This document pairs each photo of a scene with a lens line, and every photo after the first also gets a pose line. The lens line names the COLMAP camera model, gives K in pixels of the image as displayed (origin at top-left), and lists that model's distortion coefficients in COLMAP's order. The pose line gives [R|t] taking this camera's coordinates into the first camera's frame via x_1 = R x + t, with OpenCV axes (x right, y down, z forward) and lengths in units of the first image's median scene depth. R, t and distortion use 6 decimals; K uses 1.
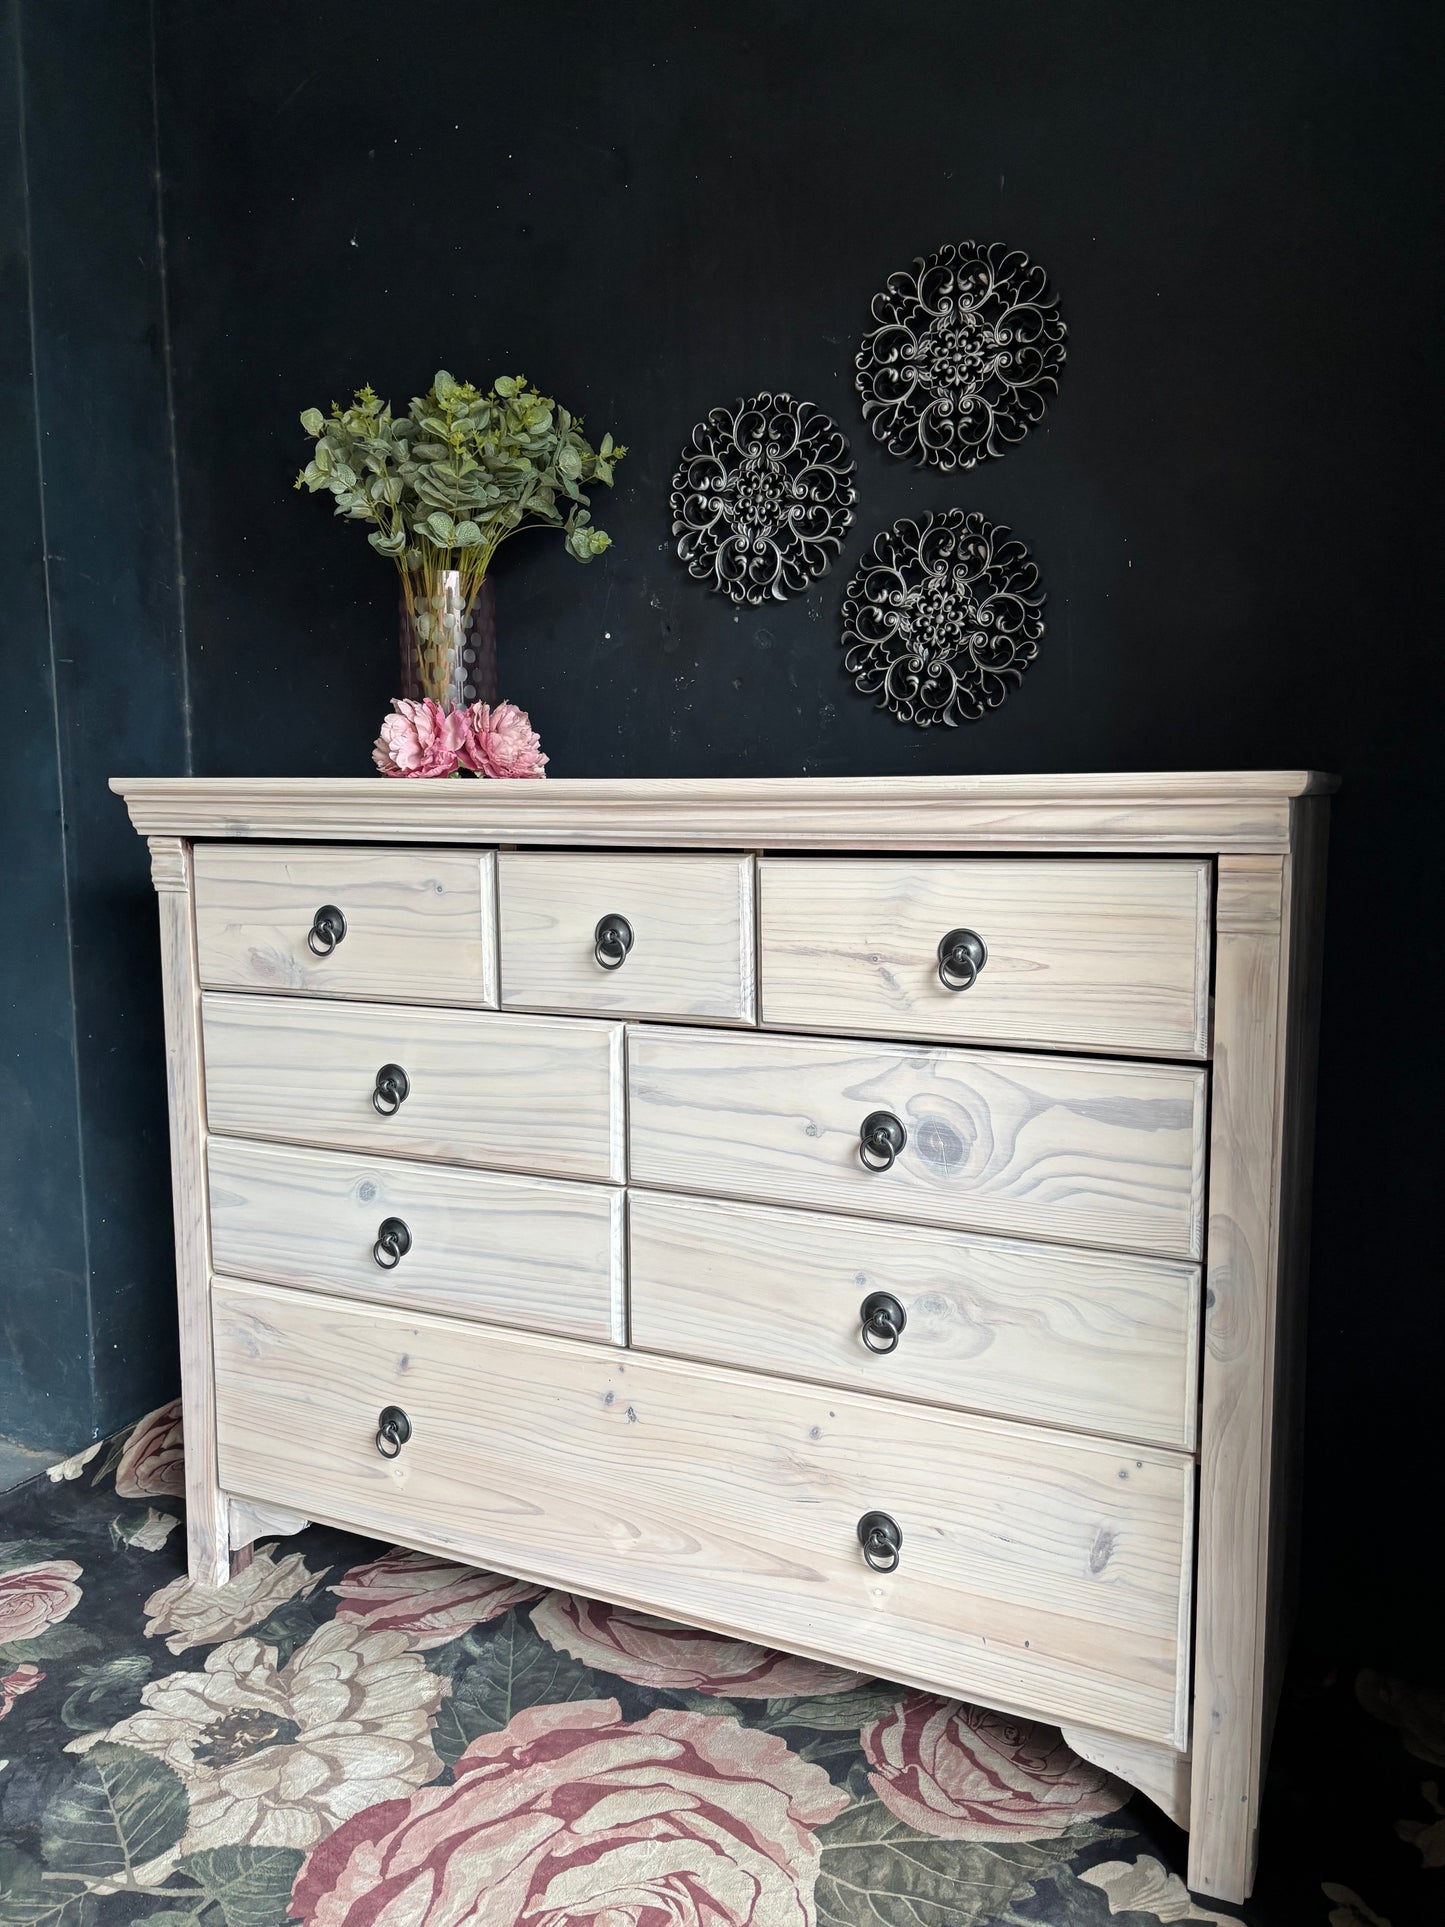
lens RADIAL K [[1451.2, 0, 722.6], [0, 1451.2, 954.1], [0, 0, 1]] dist [0.057433, -0.072187]
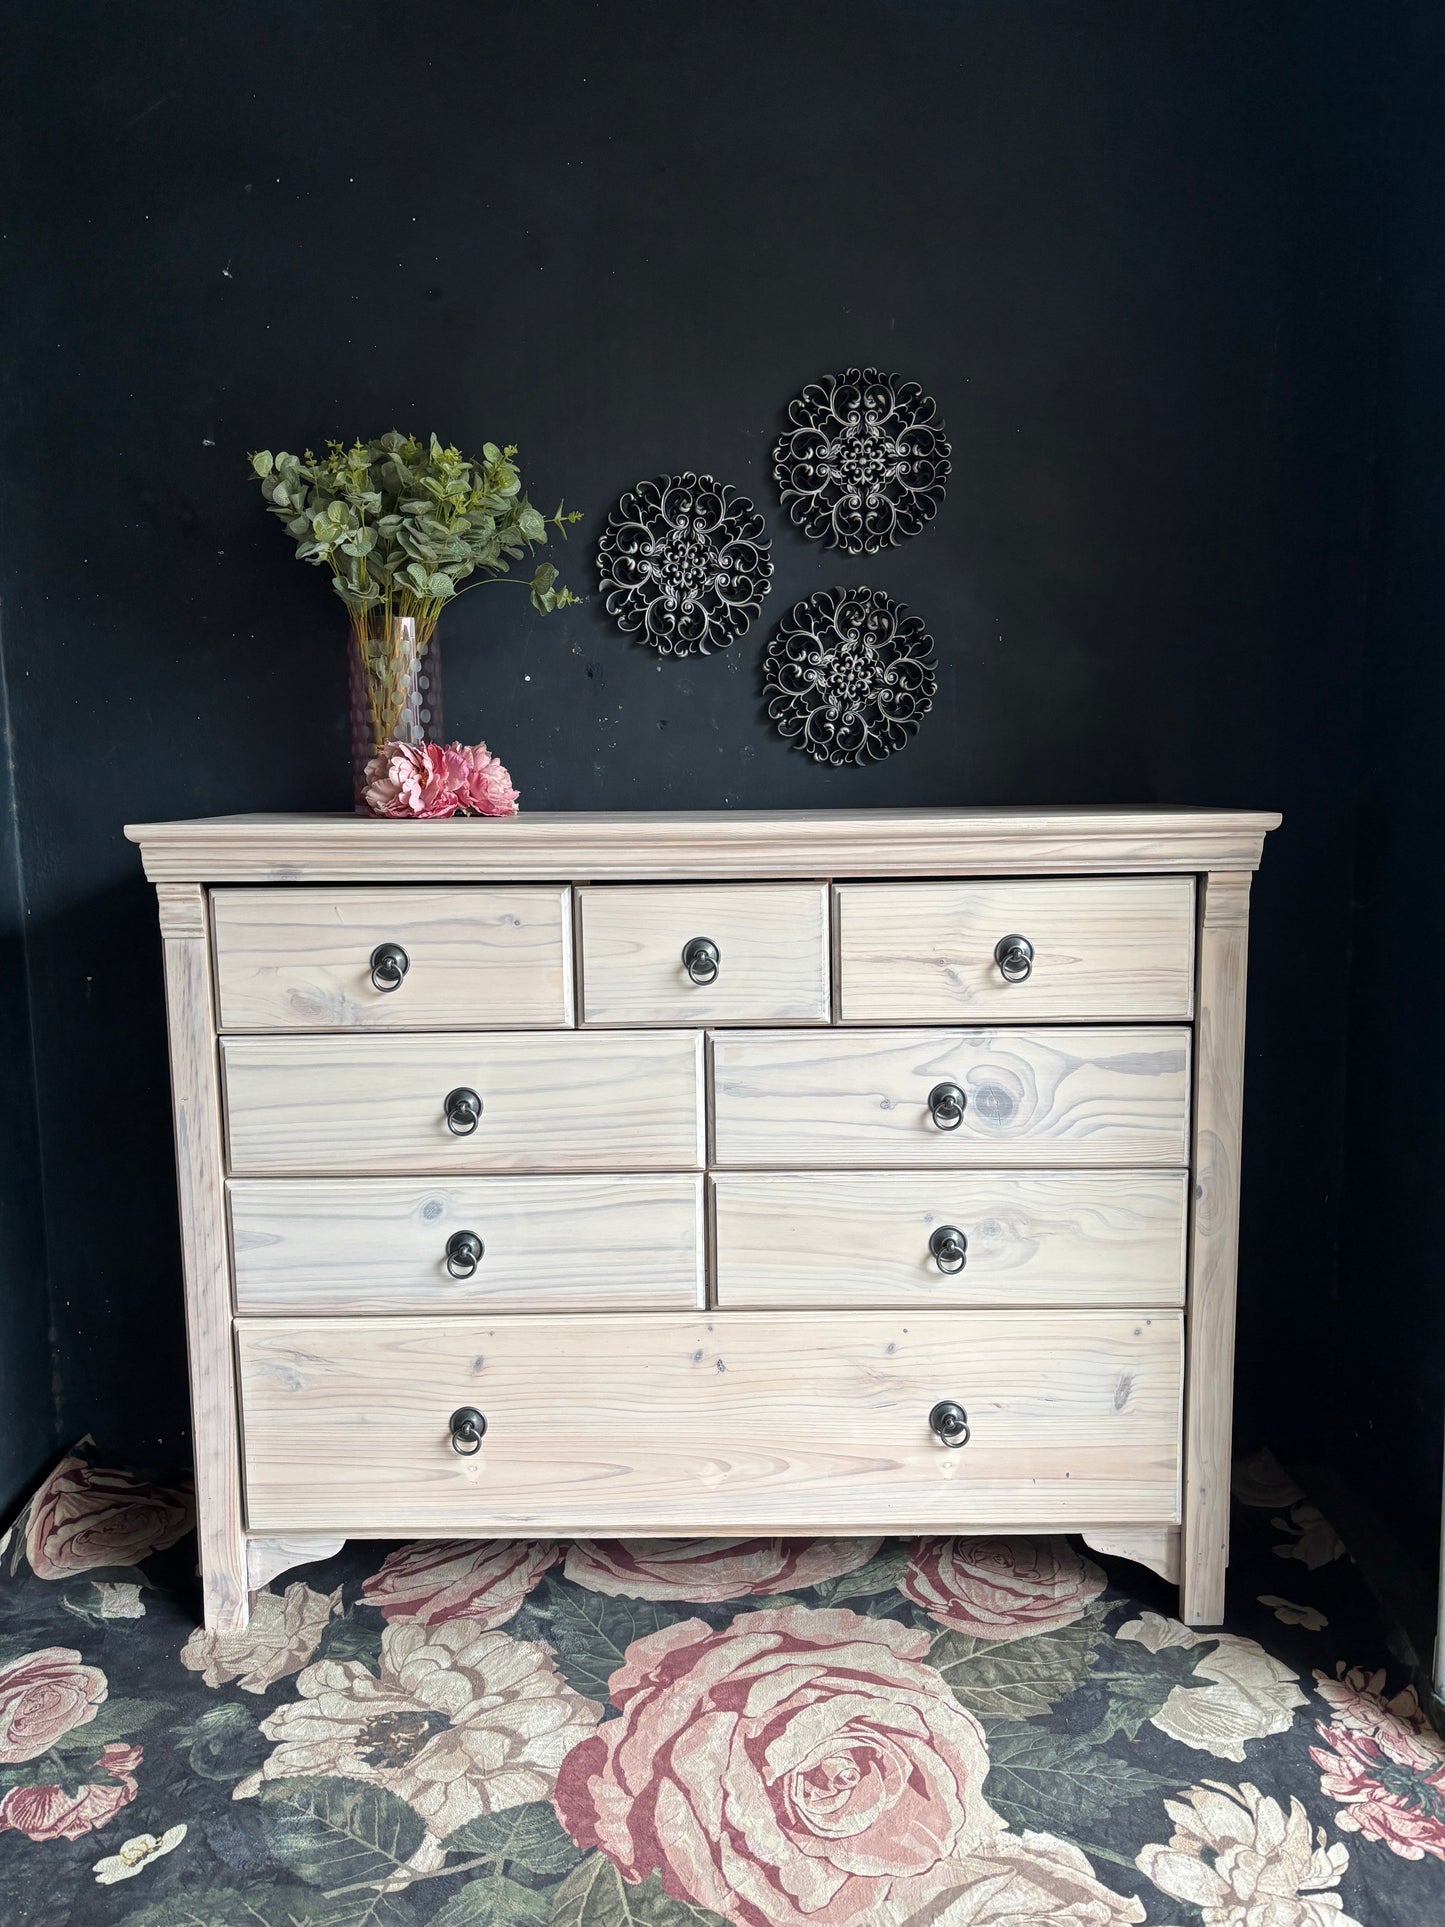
lens RADIAL K [[1443.3, 0, 710.0], [0, 1443.3, 969.8], [0, 0, 1]] dist [0.079159, -0.101793]
pose [[0.905230, -0.065644, 0.419821, -0.495227], [0.057869, 0.997835, 0.031246, -0.033517], [-0.420963, -0.003990, 0.907069, -0.042068]]
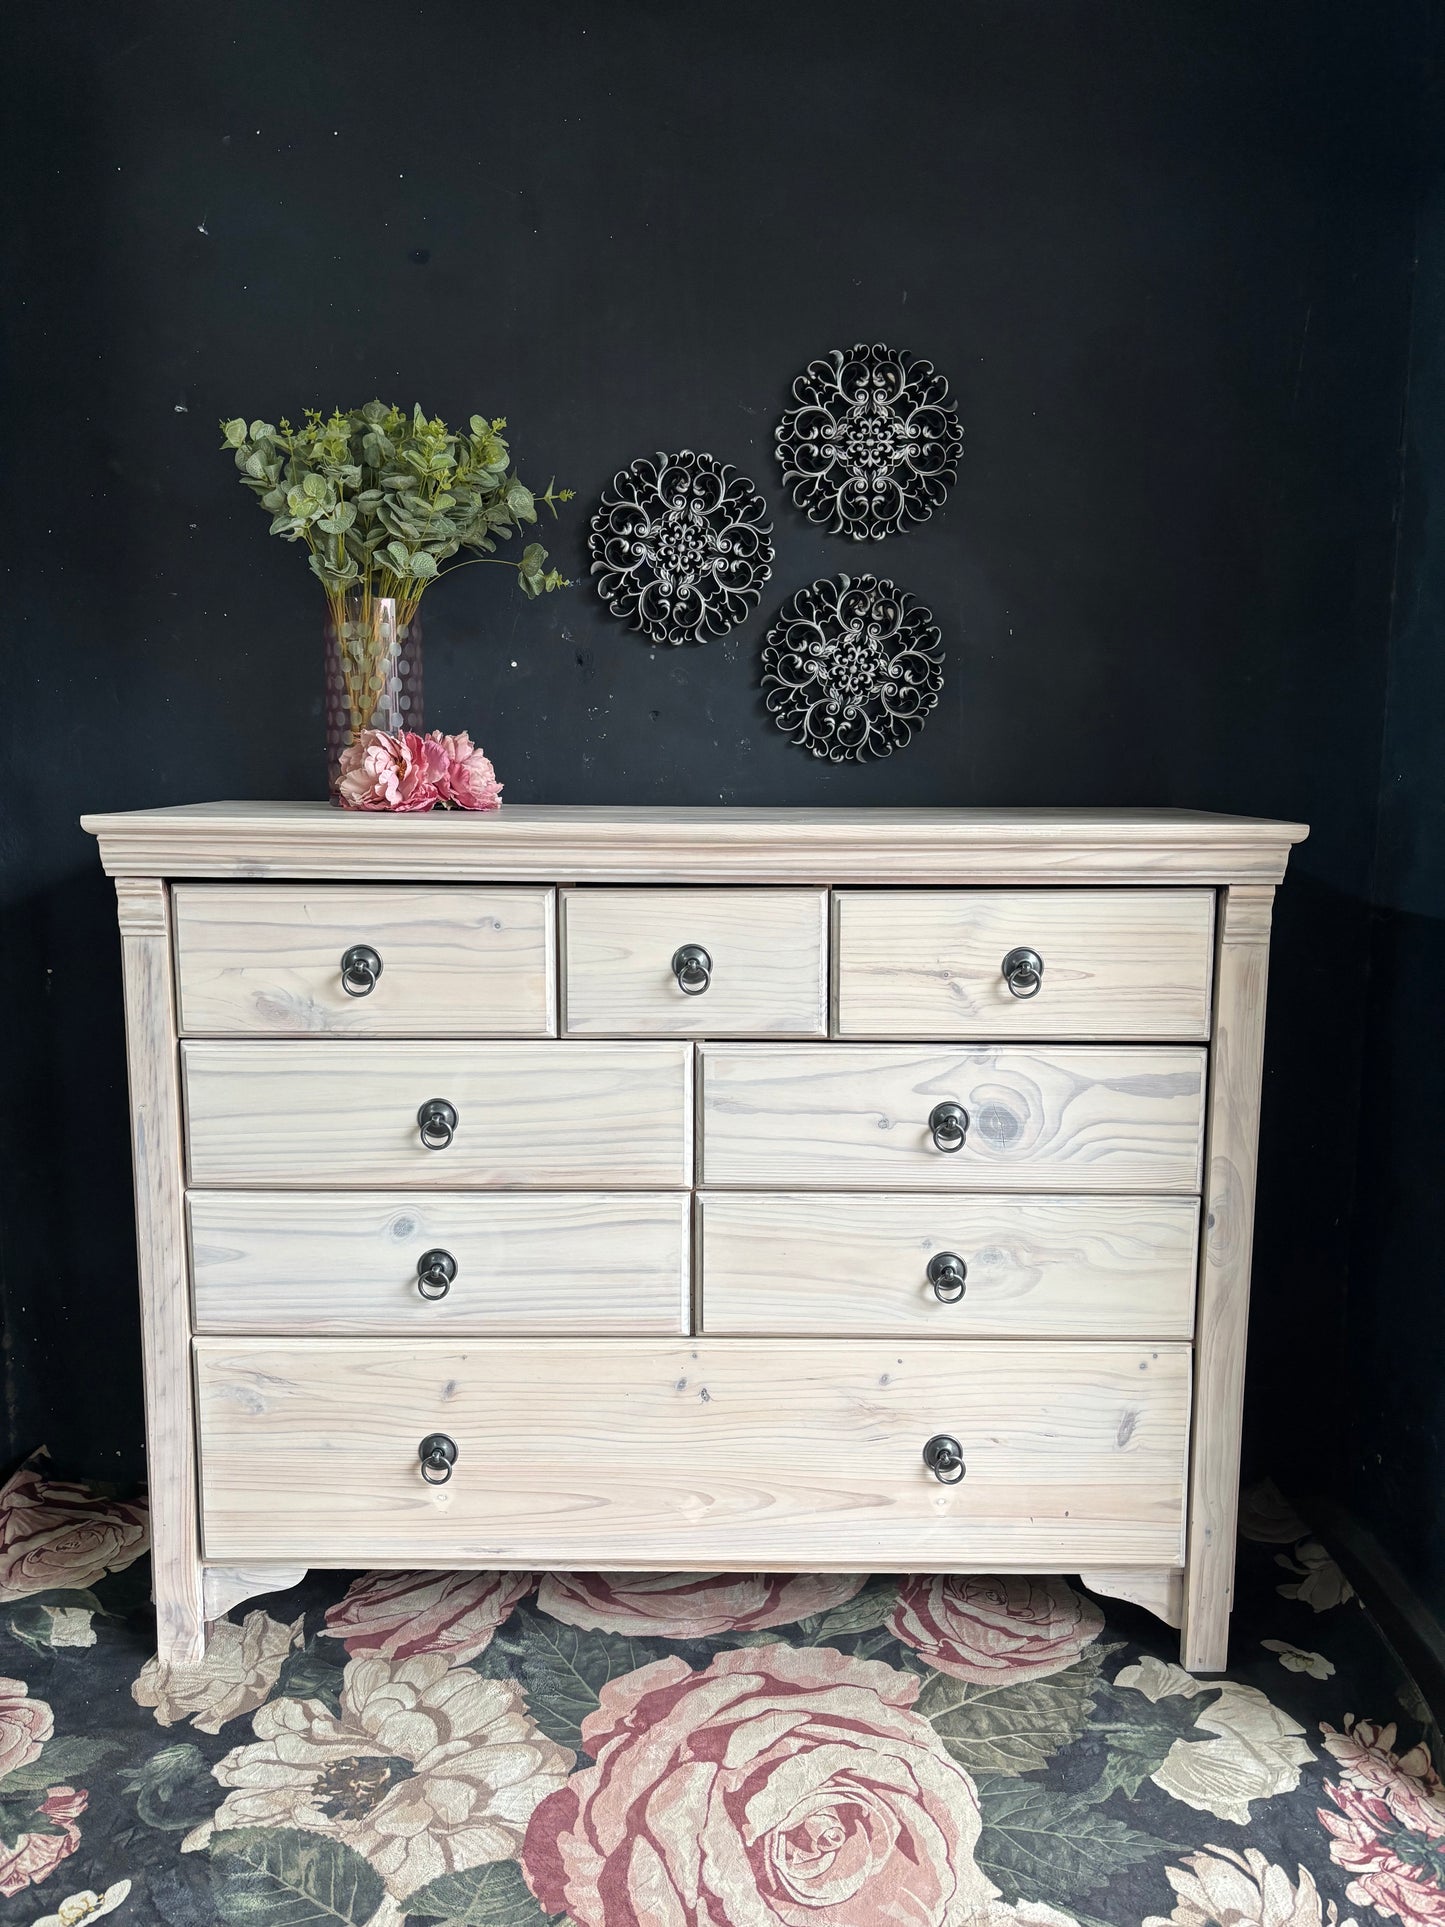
lens RADIAL K [[1446.7, 0, 707.3], [0, 1446.7, 964.8], [0, 0, 1]] dist [0.074103, -0.095450]
pose [[0.903365, -0.054459, 0.425401, -0.473668], [0.040646, 0.998312, 0.041489, -0.051160], [-0.426943, -0.020189, 0.904053, 0.008250]]
